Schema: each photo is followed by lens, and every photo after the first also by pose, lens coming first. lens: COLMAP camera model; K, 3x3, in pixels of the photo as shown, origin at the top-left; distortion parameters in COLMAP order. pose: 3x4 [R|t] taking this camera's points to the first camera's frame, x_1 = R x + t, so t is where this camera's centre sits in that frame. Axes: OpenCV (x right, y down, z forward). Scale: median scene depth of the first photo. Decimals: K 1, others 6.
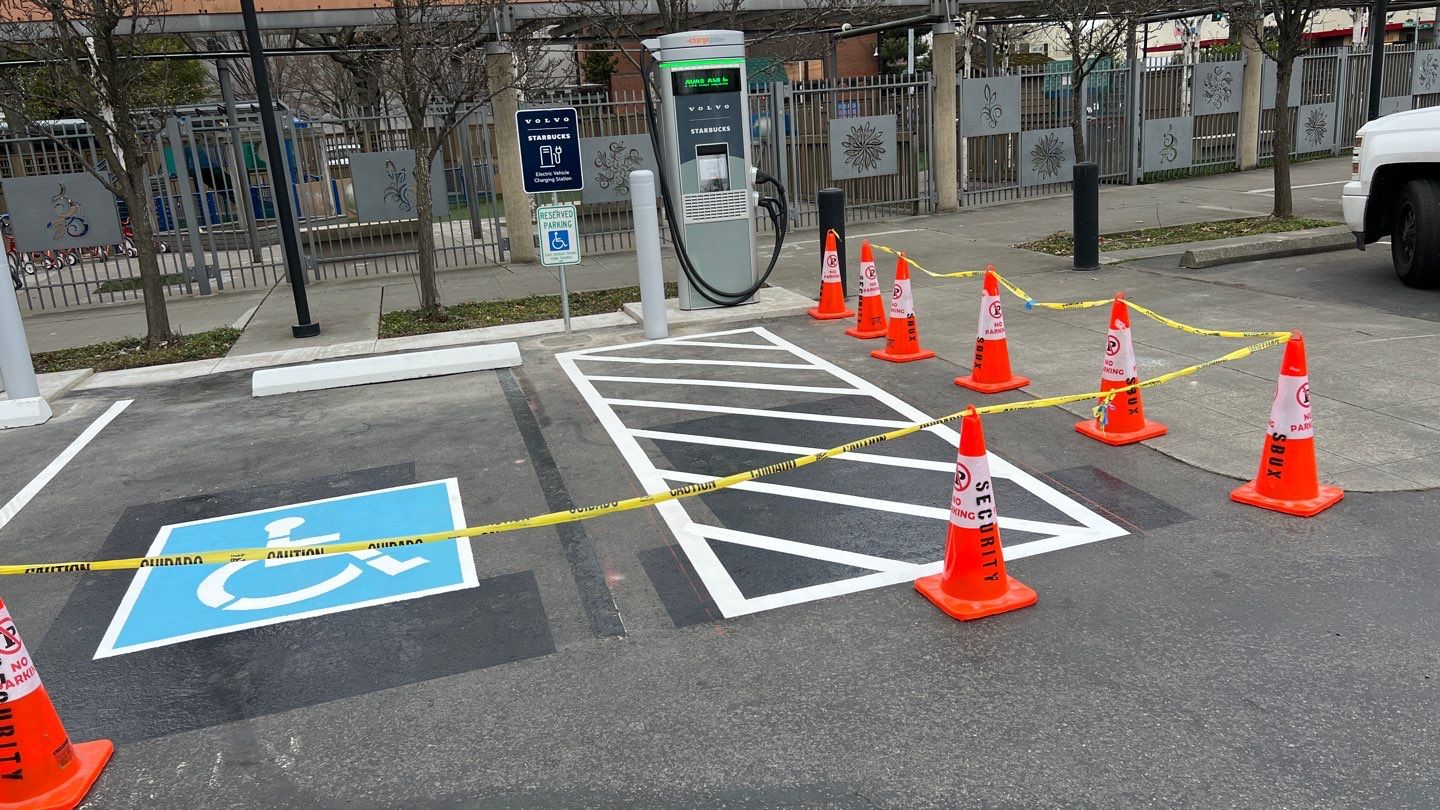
lens RADIAL K [[1067.6, 0, 720.0], [0, 1067.6, 405.0], [0, 0, 1]] dist [0.000122, -0.002143]
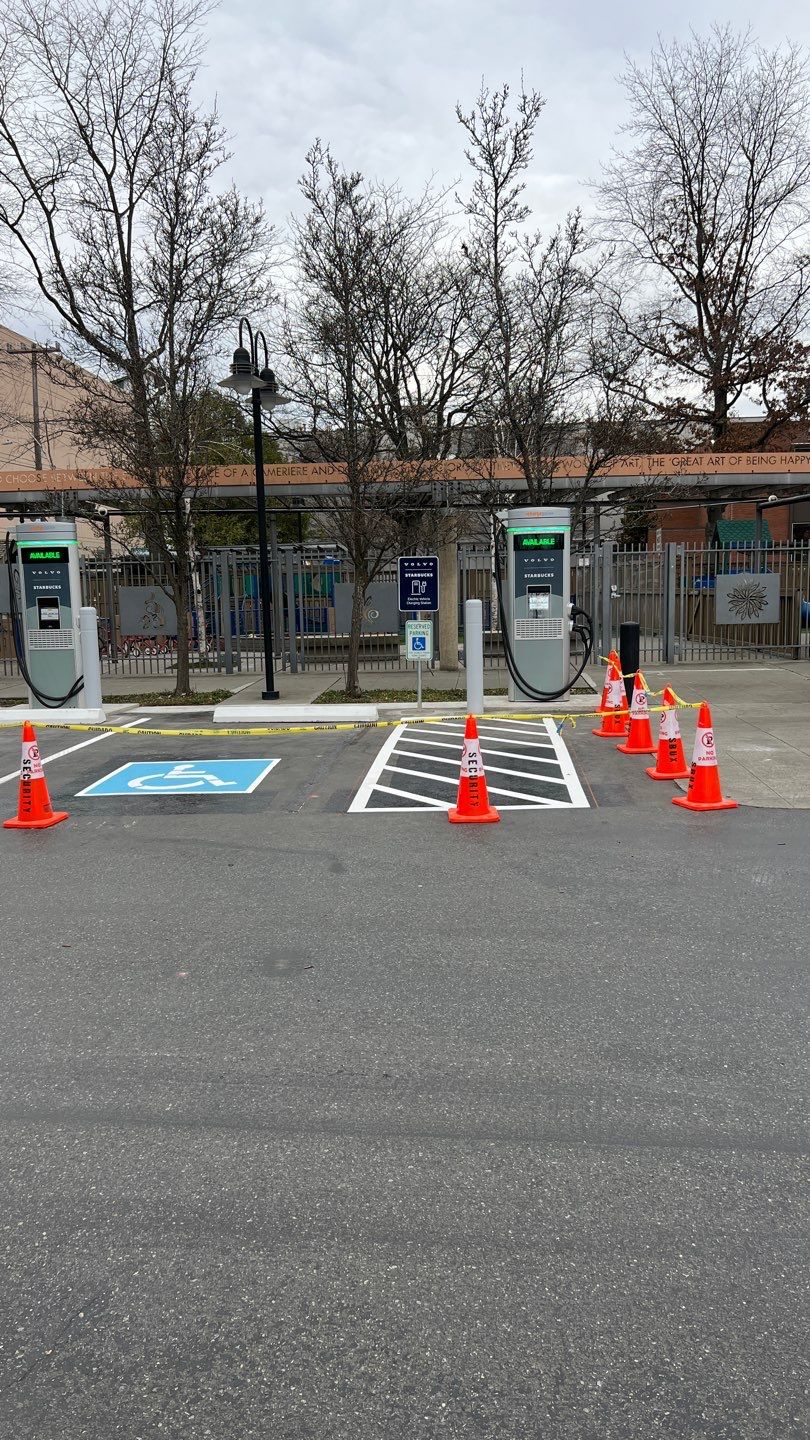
lens RADIAL K [[1067.6, 0, 405.0], [0, 1067.6, 720.0], [0, 0, 1]] dist [0.000122, -0.002143]
pose [[0.935767, 0.089215, -0.341147, 0.324085], [-0.129220, 0.986923, -0.096356, 0.089075], [0.328089, 0.134250, 0.935059, -0.349722]]
